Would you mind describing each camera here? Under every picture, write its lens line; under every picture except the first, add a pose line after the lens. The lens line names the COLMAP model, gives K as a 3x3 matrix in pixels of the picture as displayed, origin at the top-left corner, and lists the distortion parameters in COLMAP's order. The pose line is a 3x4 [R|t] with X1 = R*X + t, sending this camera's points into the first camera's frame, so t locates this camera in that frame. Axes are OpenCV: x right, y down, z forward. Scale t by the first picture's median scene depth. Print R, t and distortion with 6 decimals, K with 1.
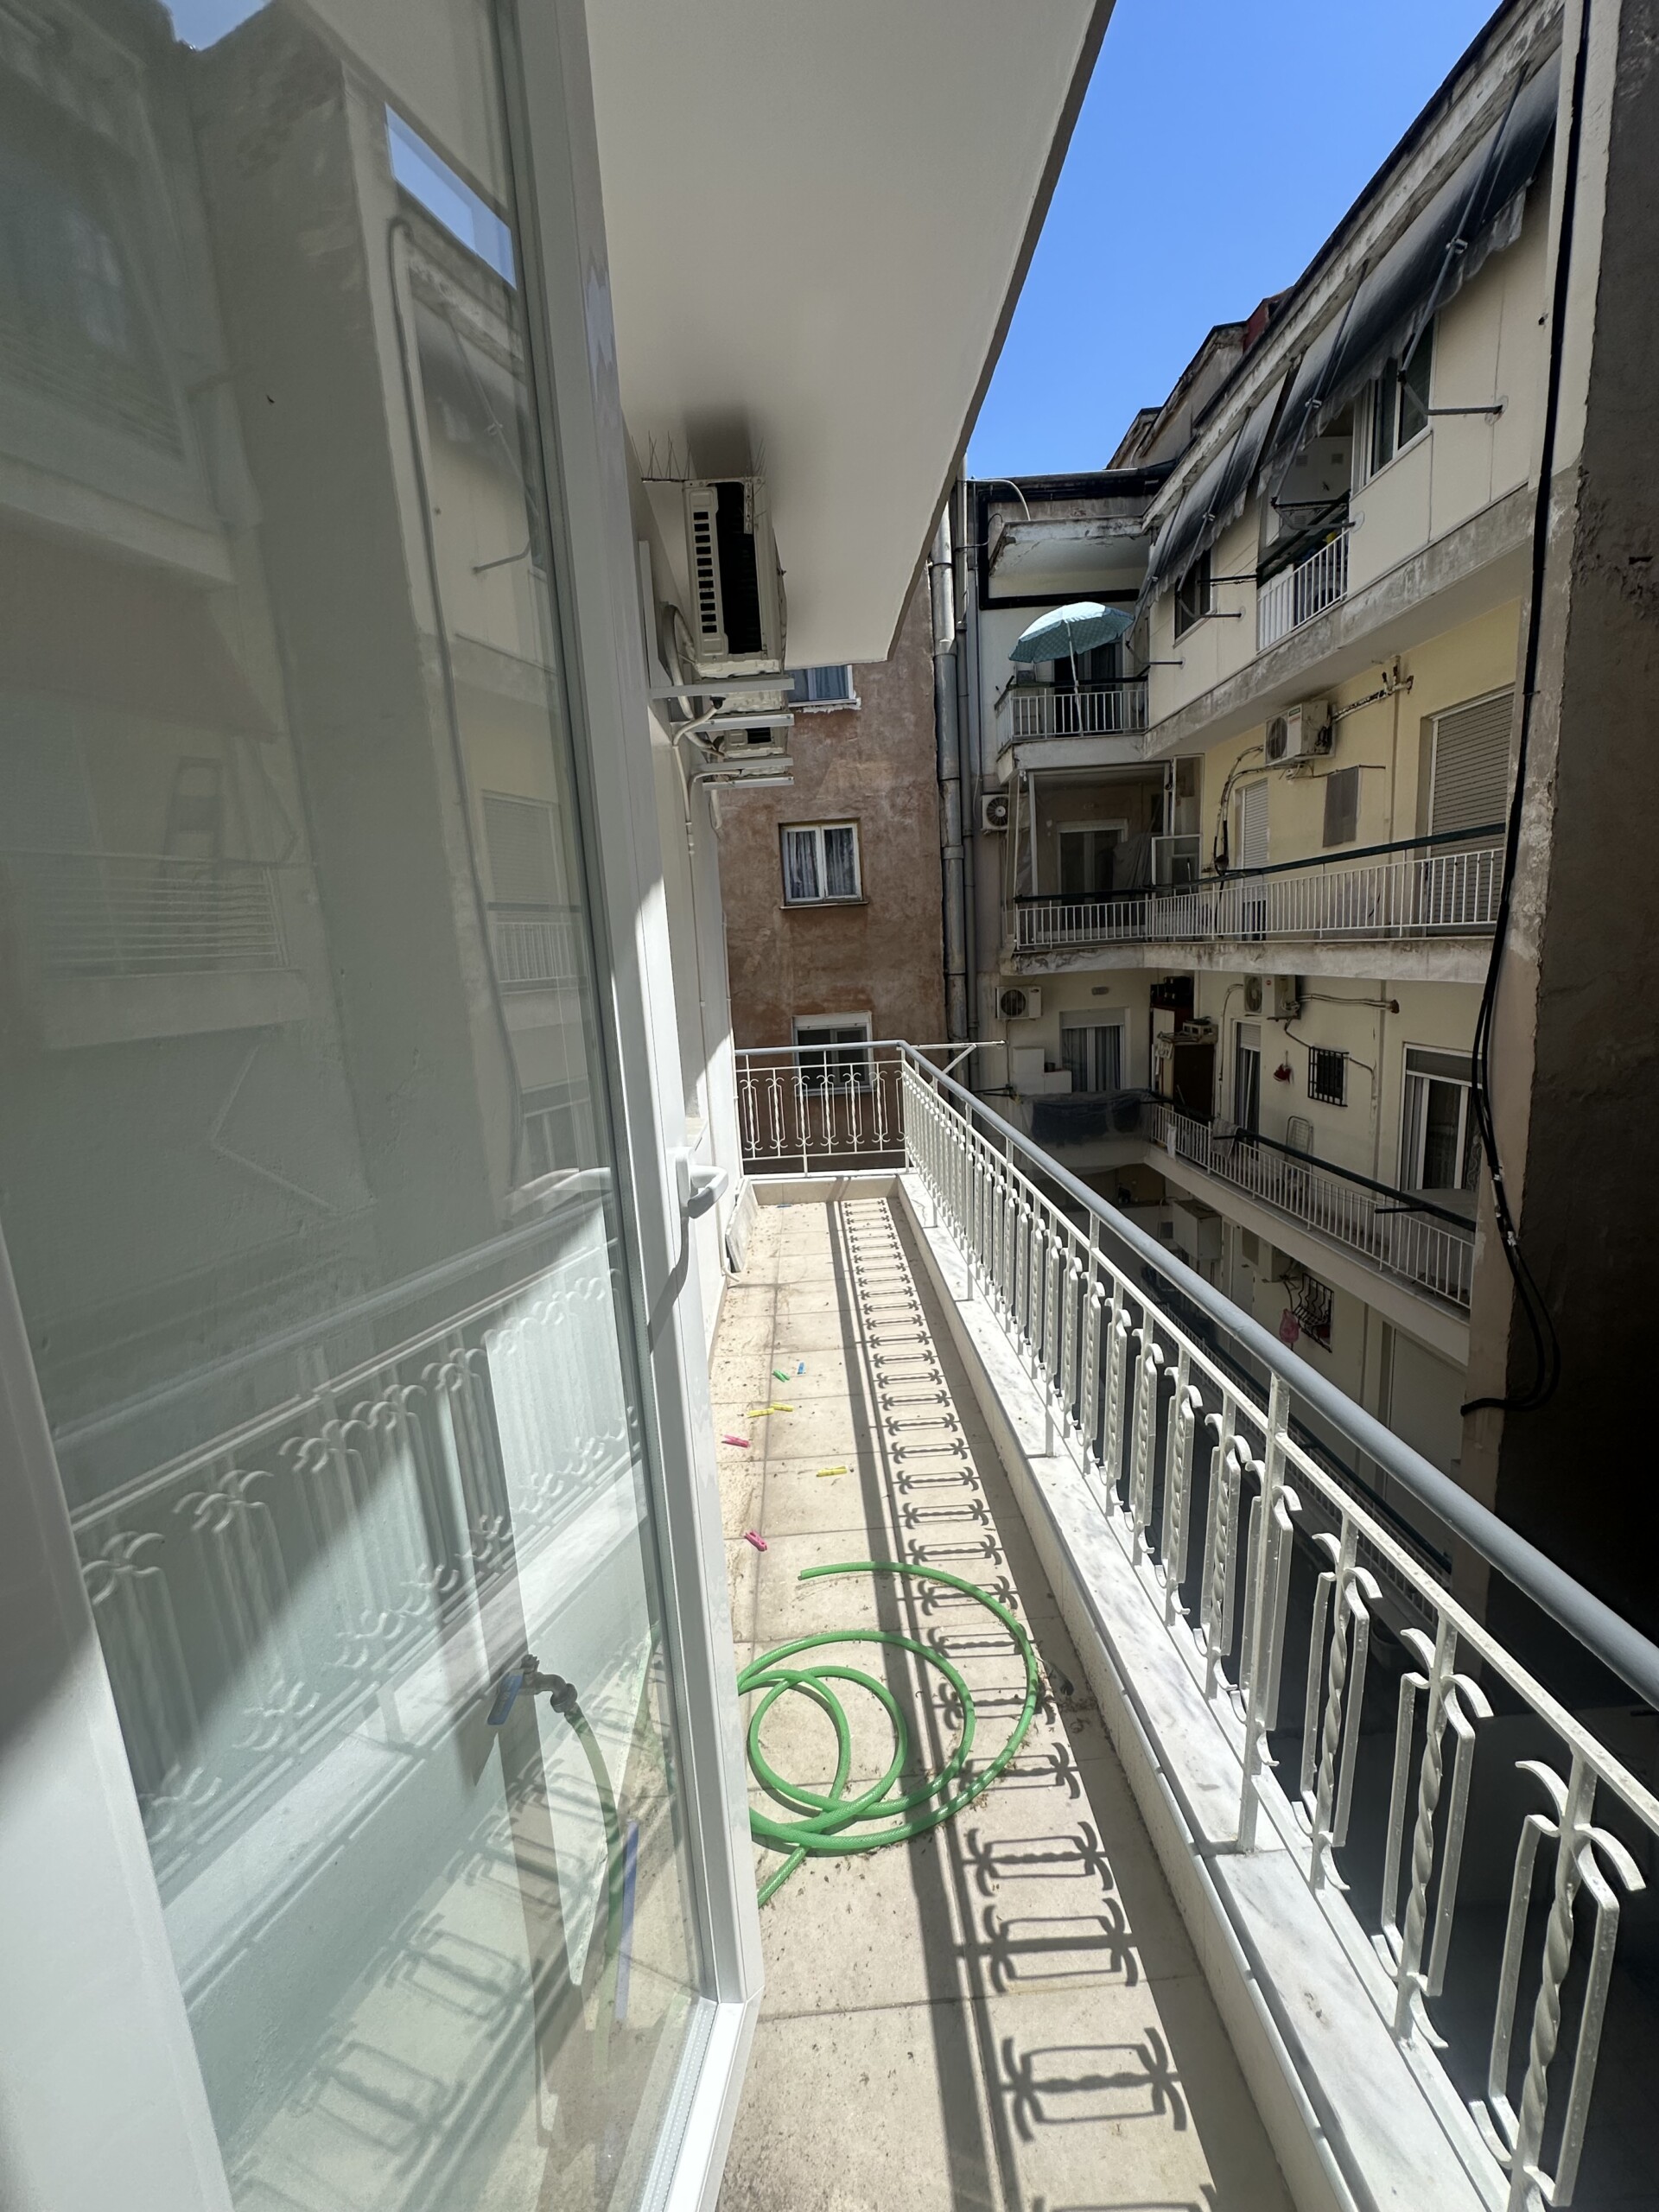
lens RADIAL K [[881.6, 0, 829.6], [0, 881.6, 1115.8], [0, 0, 1]] dist [-0.004697, 0.001161]
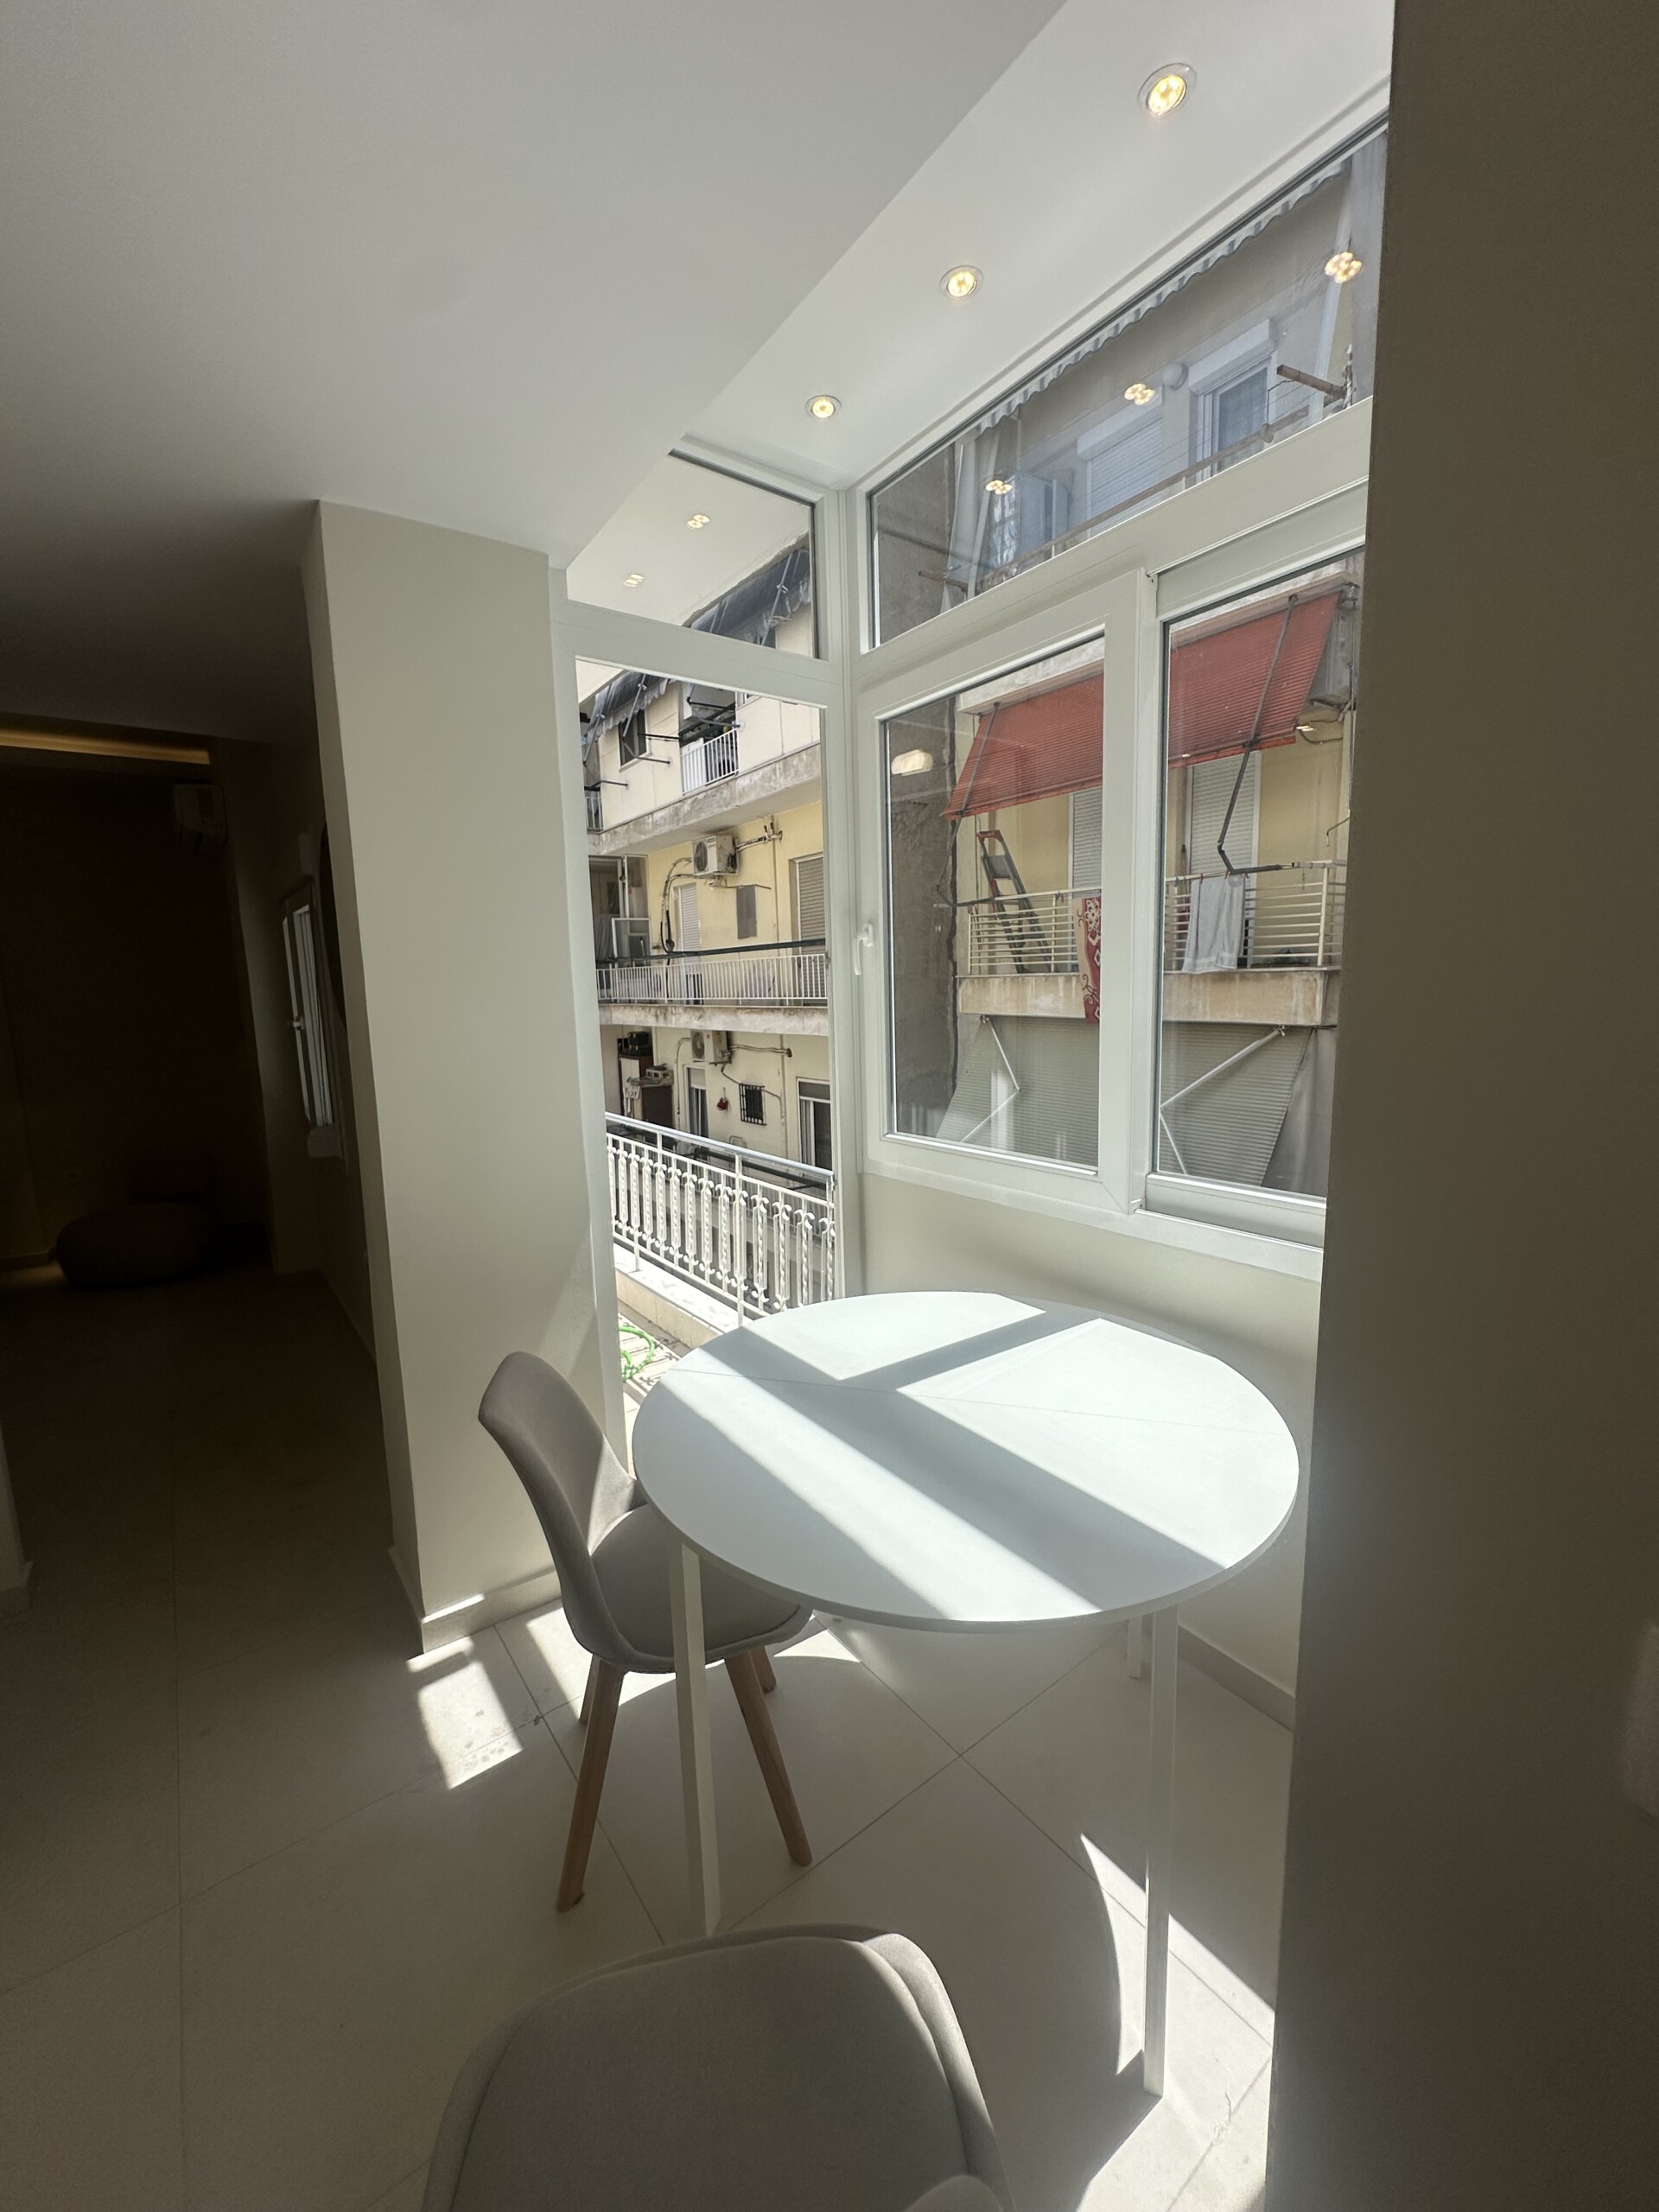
lens RADIAL K [[881.6, 0, 826.0], [0, 881.6, 1104.5], [0, 0, 1]] dist [-0.004697, 0.001161]
pose [[0.827104, -0.039183, 0.560682, -0.110037], [0.080968, 0.995468, -0.049875, 0.033694], [-0.556187, 0.086649, 0.826528, -0.199882]]
